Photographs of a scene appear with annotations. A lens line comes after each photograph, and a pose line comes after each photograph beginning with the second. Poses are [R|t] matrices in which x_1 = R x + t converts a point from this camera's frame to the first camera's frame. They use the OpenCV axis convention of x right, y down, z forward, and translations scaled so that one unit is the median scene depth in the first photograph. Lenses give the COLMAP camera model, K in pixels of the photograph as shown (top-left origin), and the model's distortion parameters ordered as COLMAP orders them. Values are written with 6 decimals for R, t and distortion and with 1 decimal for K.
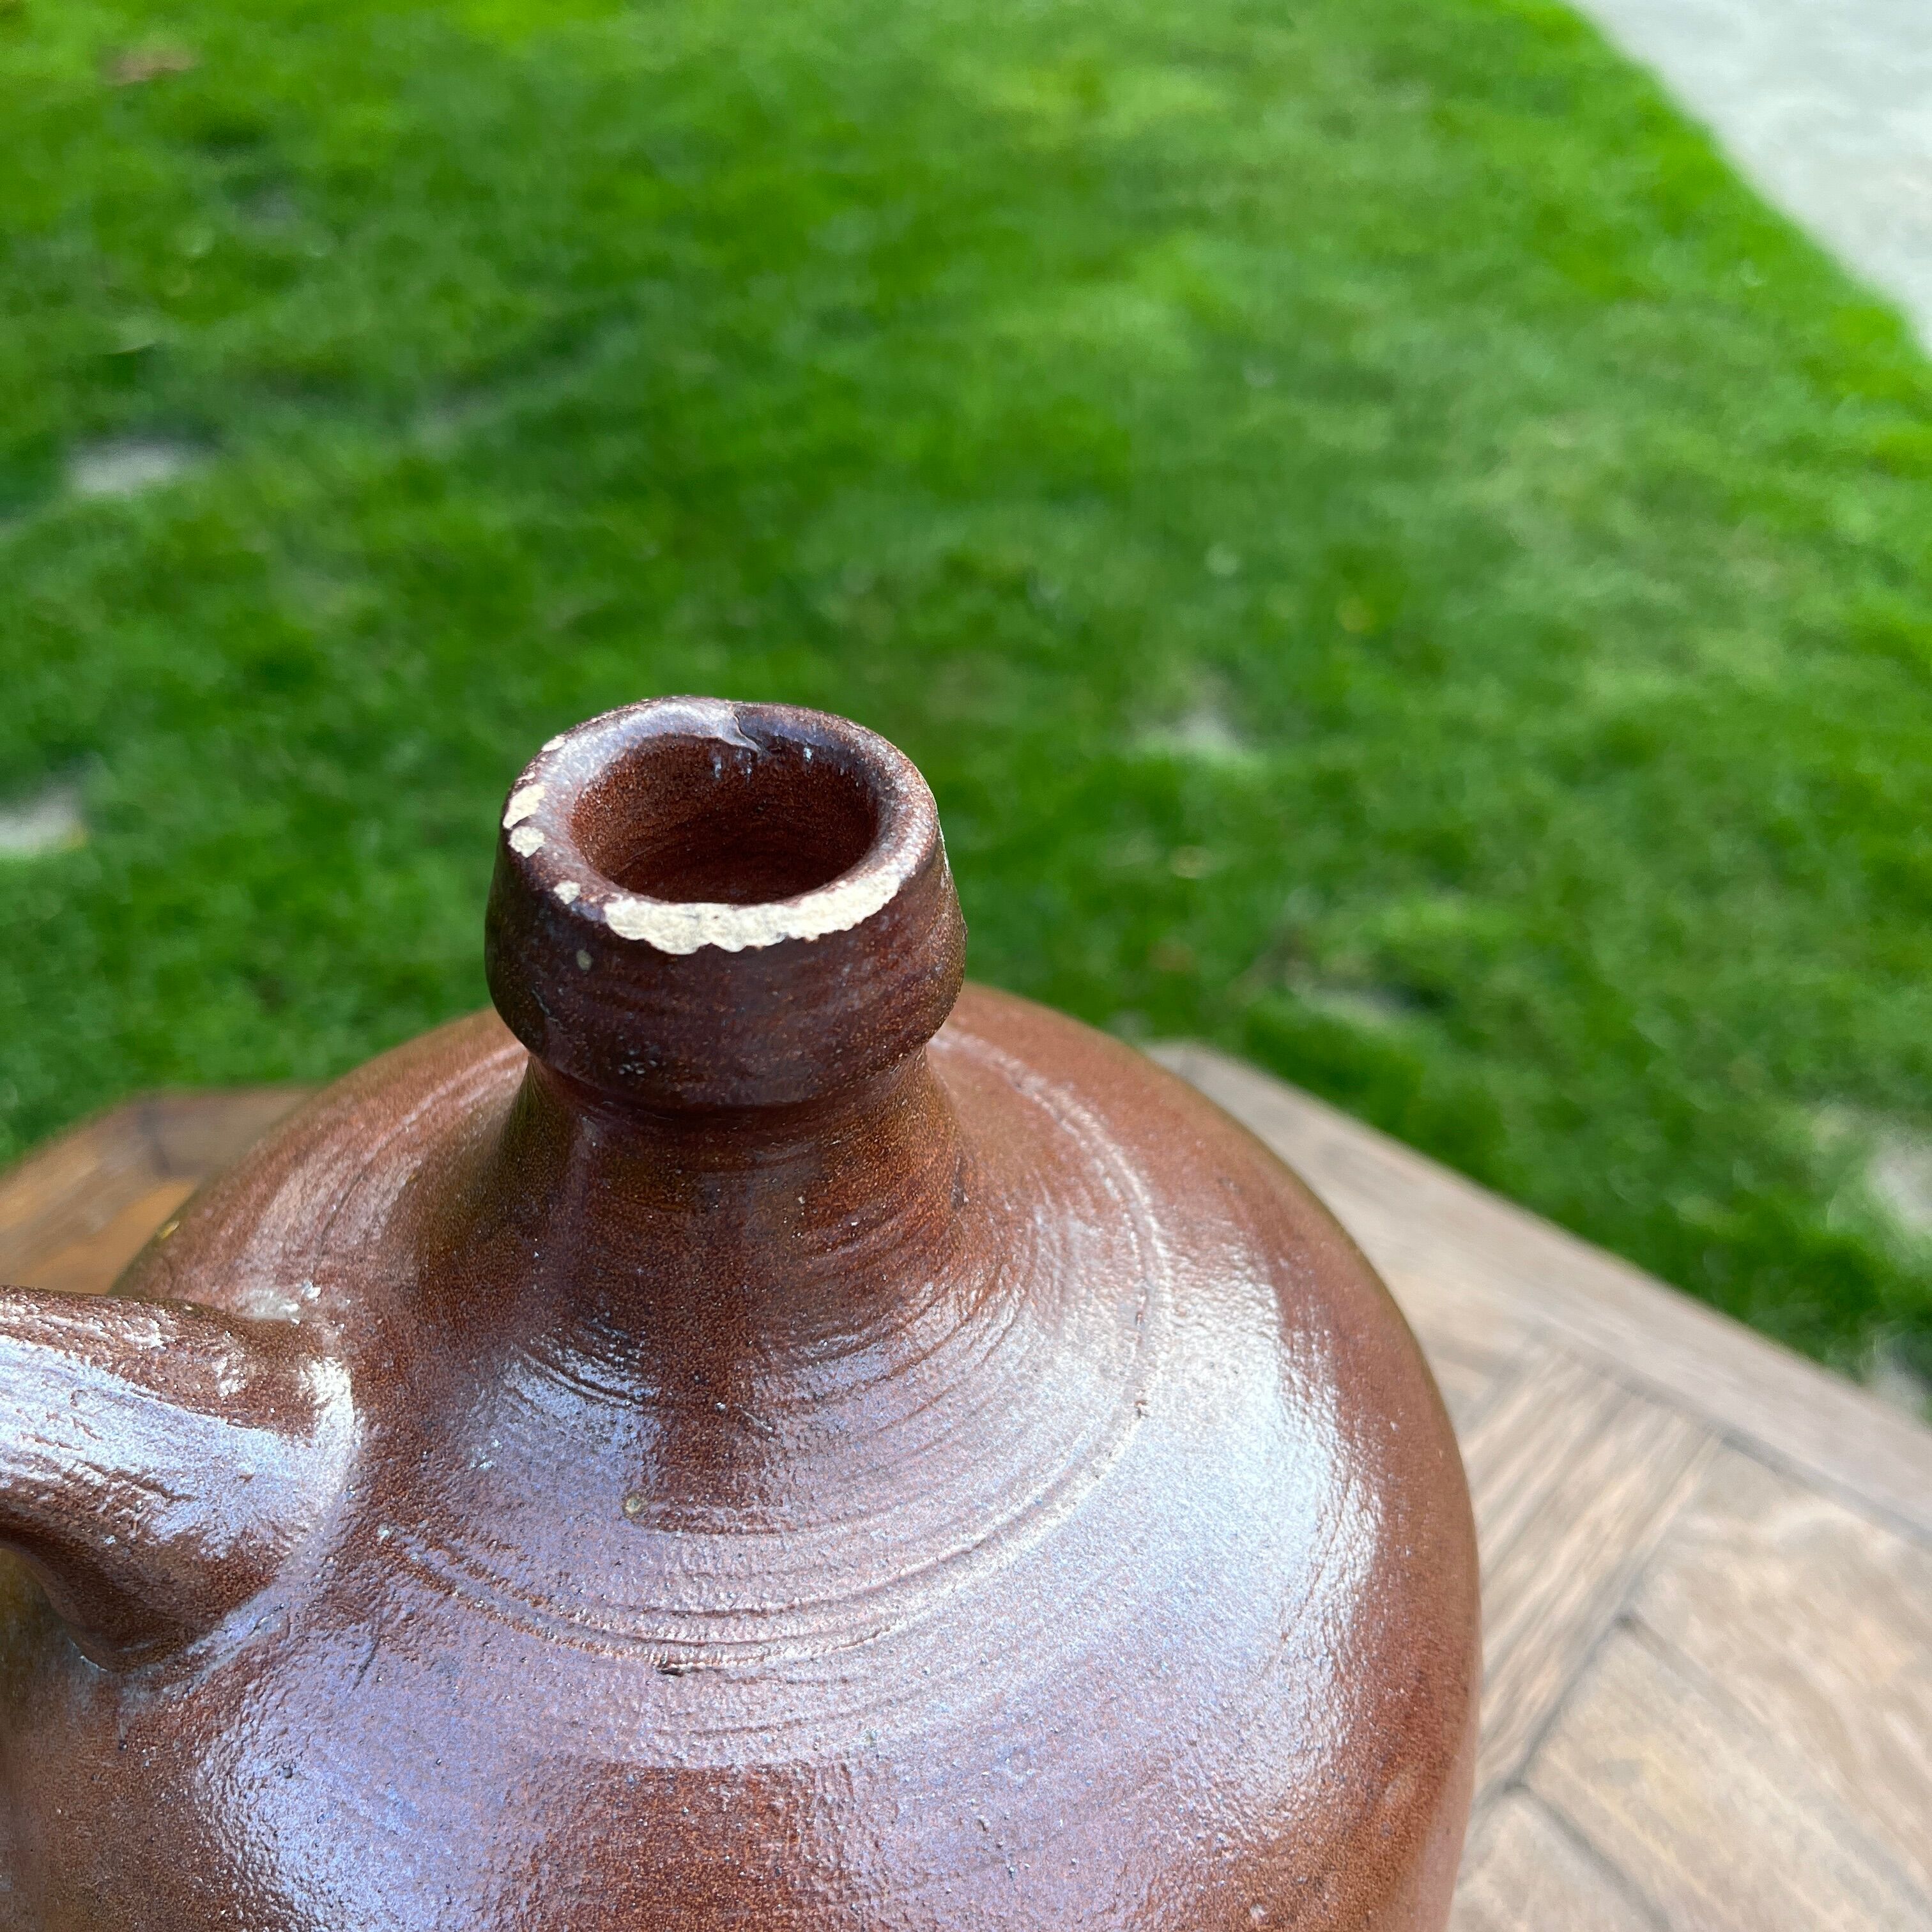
lens RADIAL K [[1998.6, 0, 936.6], [0, 1998.6, 1013.6], [0, 0, 1]] dist [0.004431, 0.000000]
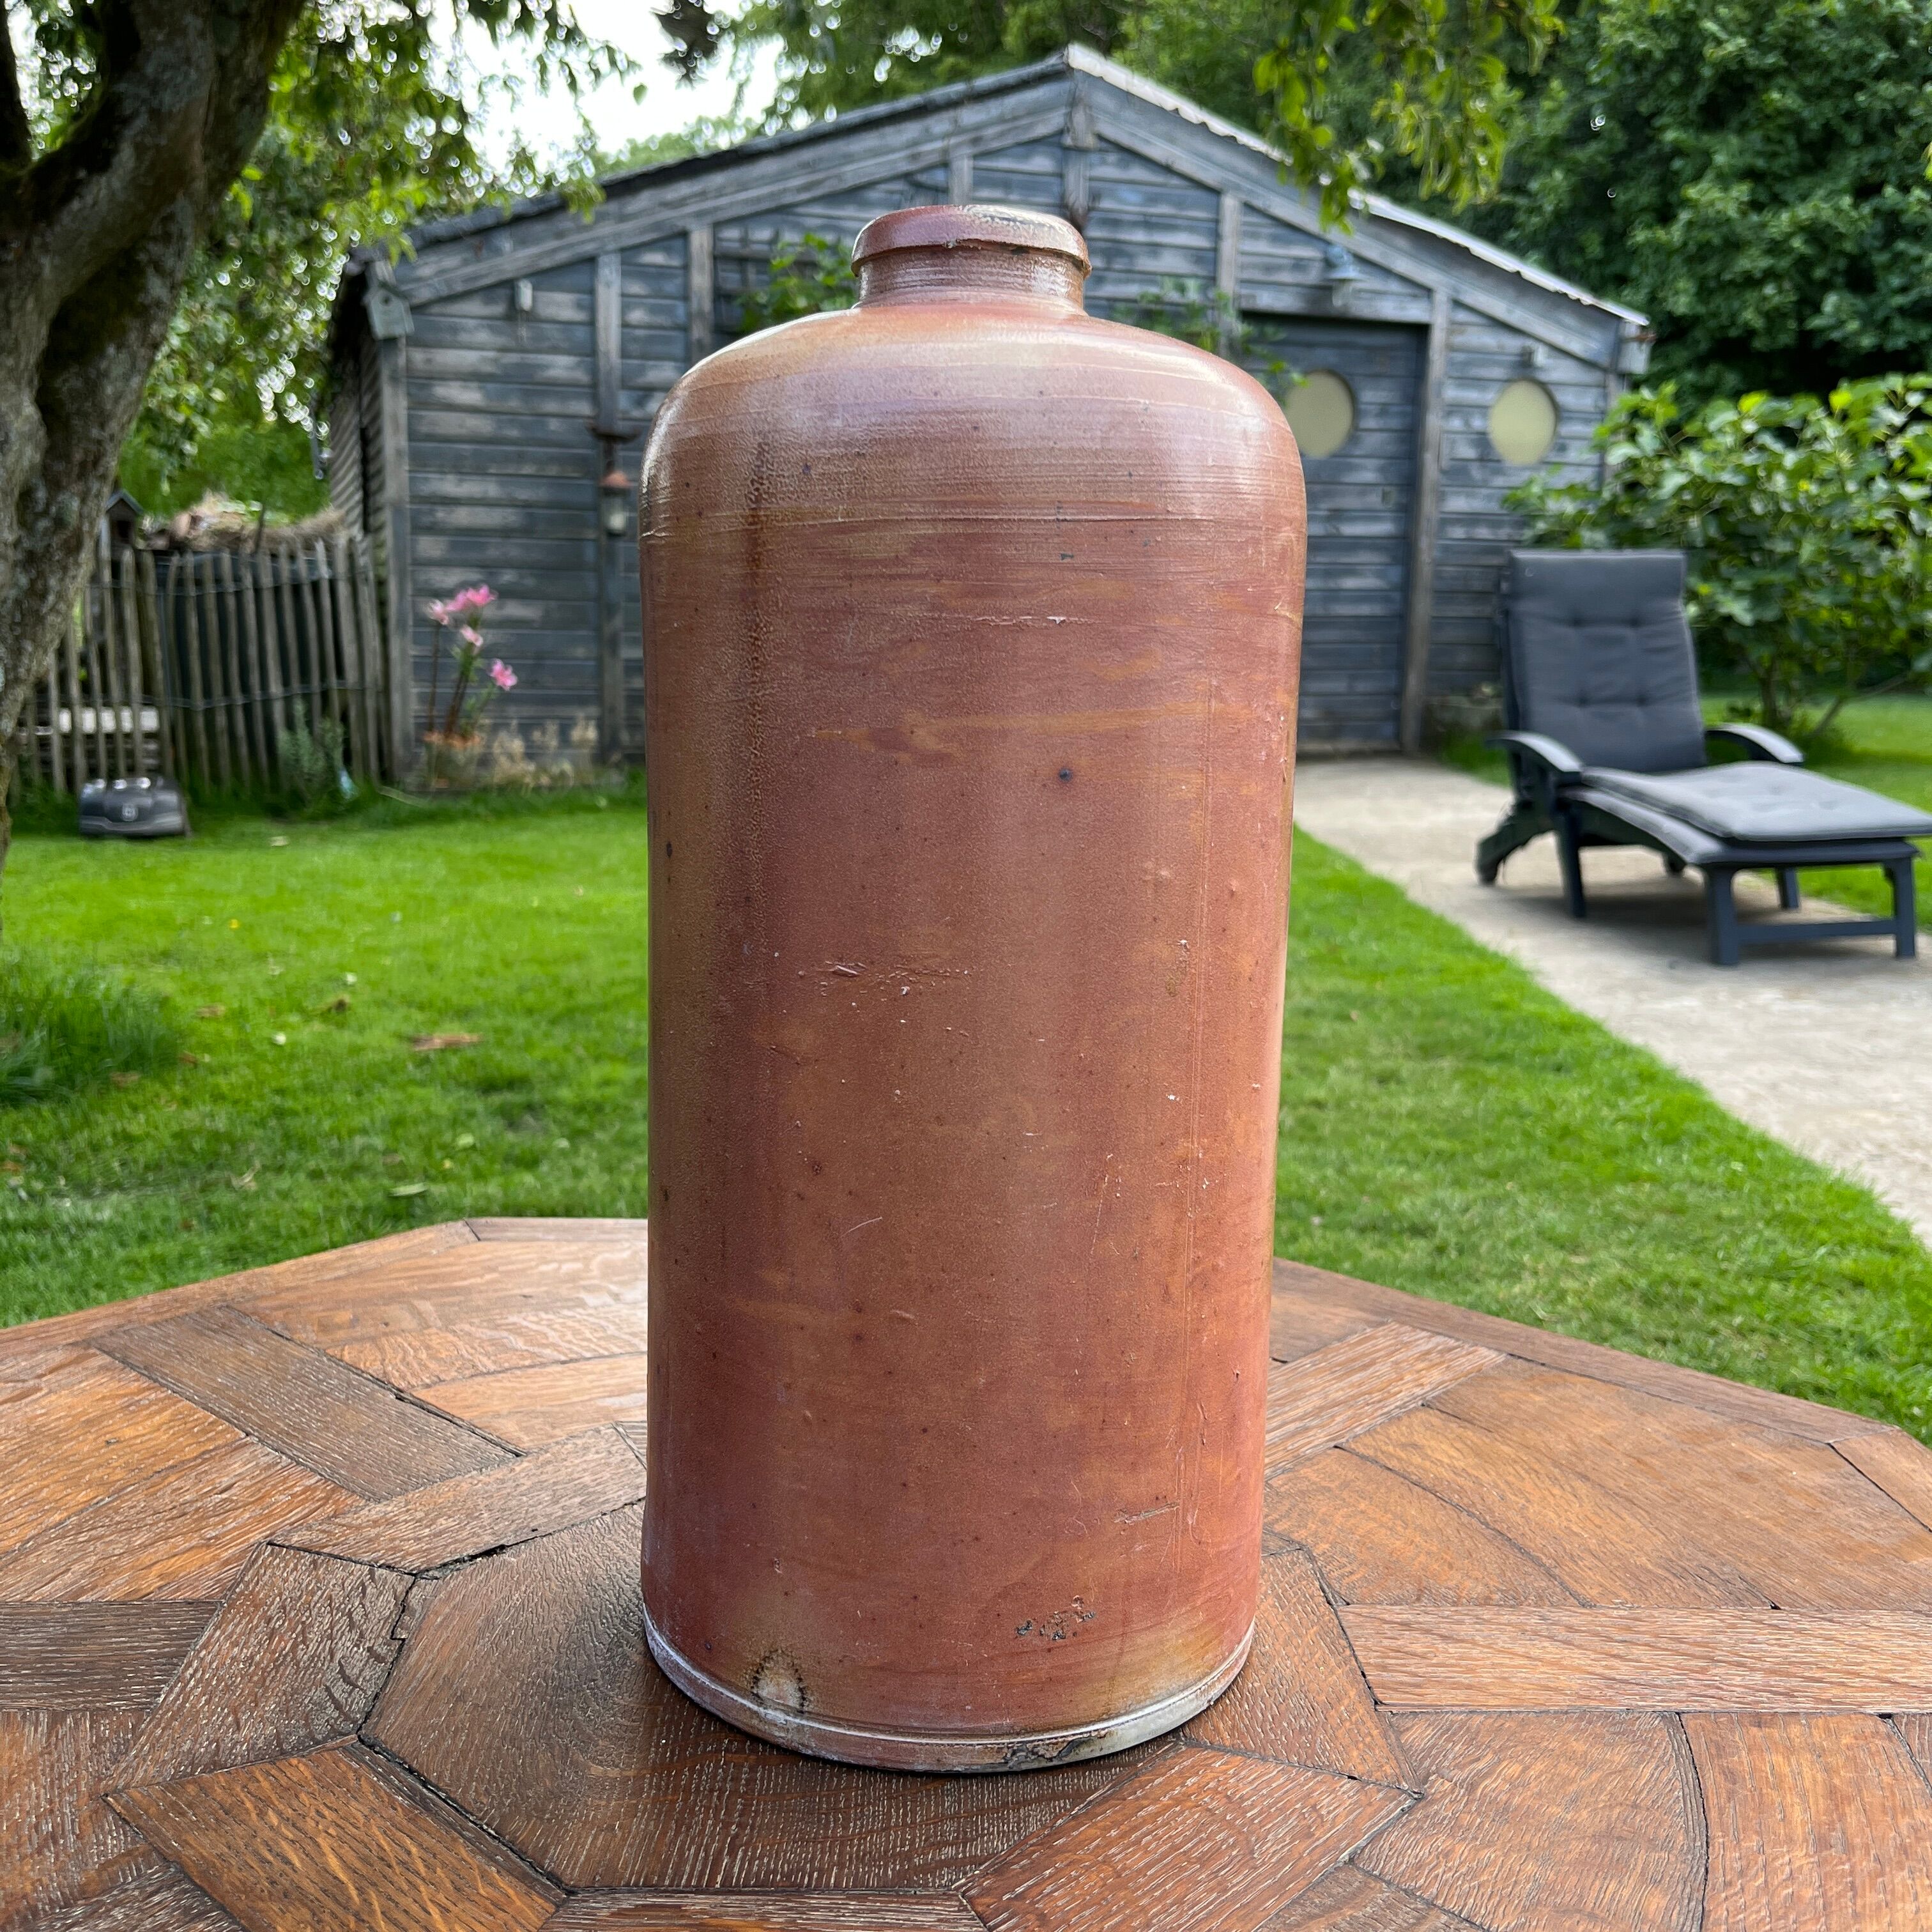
lens RADIAL K [[1998.6, 0, 964.8], [0, 1998.6, 1001.8], [0, 0, 1]] dist [0.004431, 0.000000]
pose [[0.998059, 0.003071, -0.062207, 0.026015], [-0.034829, 0.855539, -0.516565, 0.232048], [0.051634, 0.517729, 0.853985, -0.126014]]
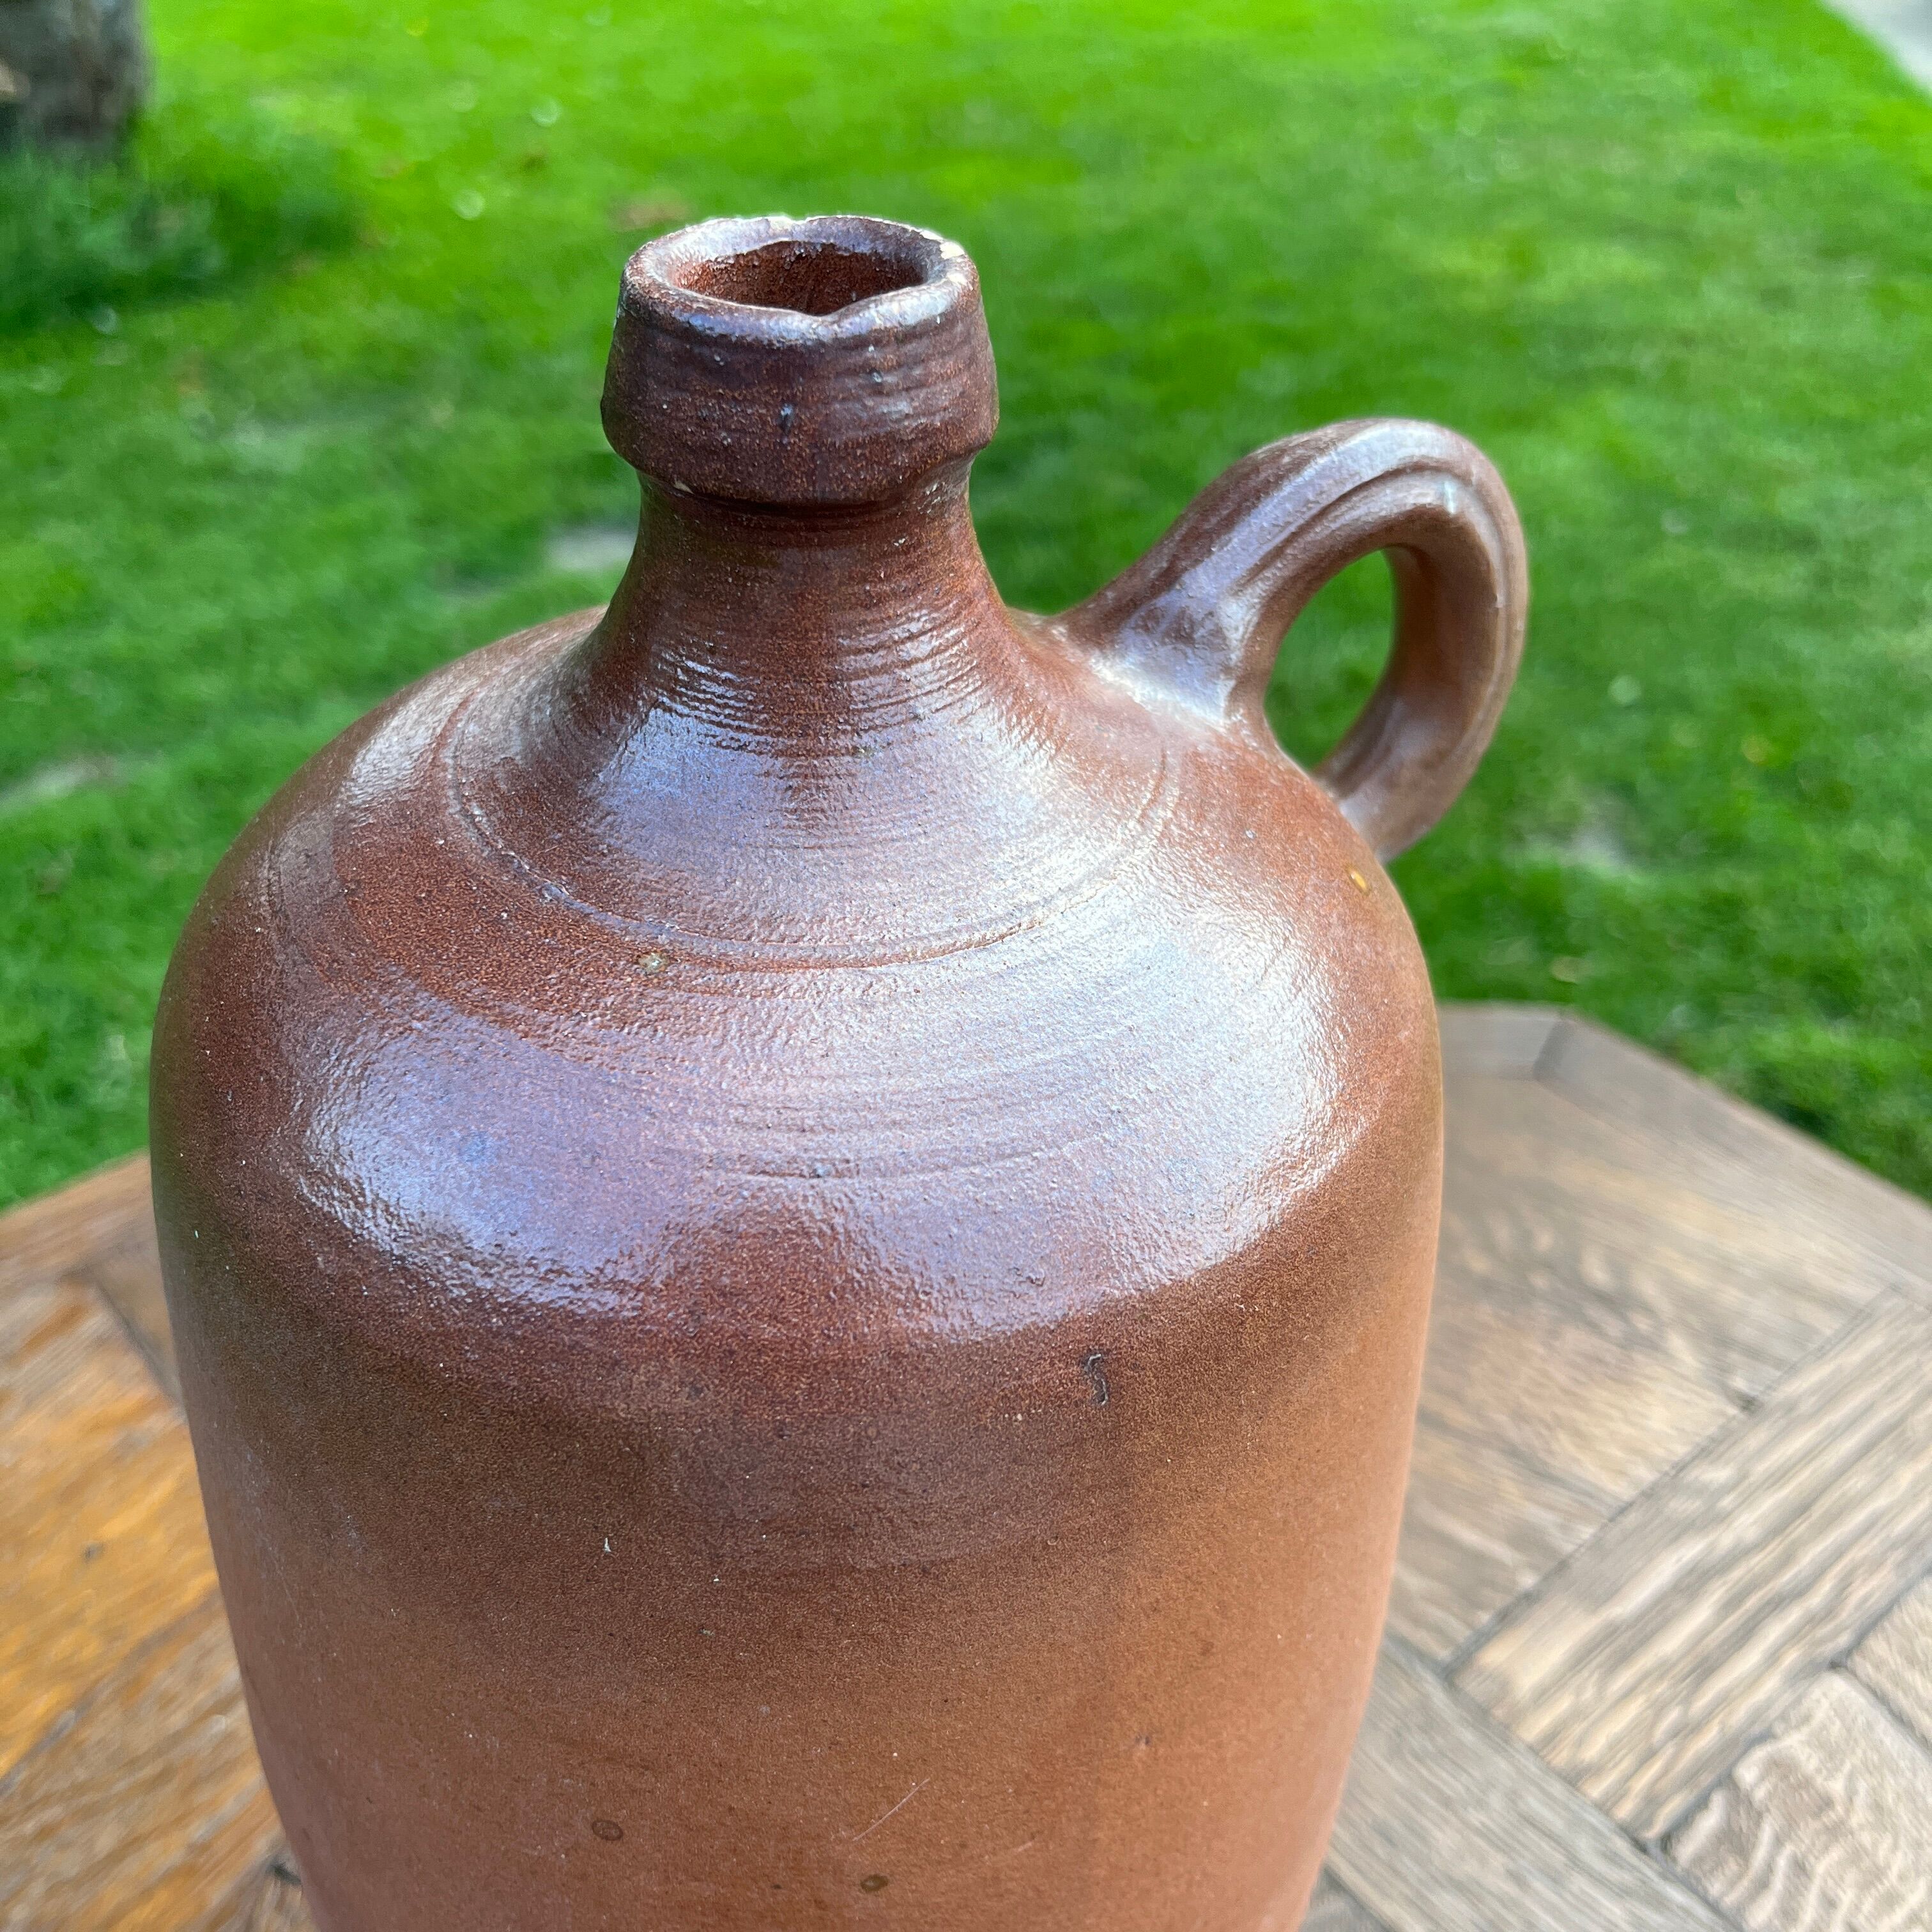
lens RADIAL K [[1998.6, 0, 974.1], [0, 1998.6, 1020.8], [0, 0, 1]] dist [0.004431, 0.000000]
pose [[0.982999, 0.086473, -0.161973, -0.001496], [-0.099935, 0.992019, -0.076885, 0.048534], [0.154032, 0.091764, 0.983795, -0.025081]]
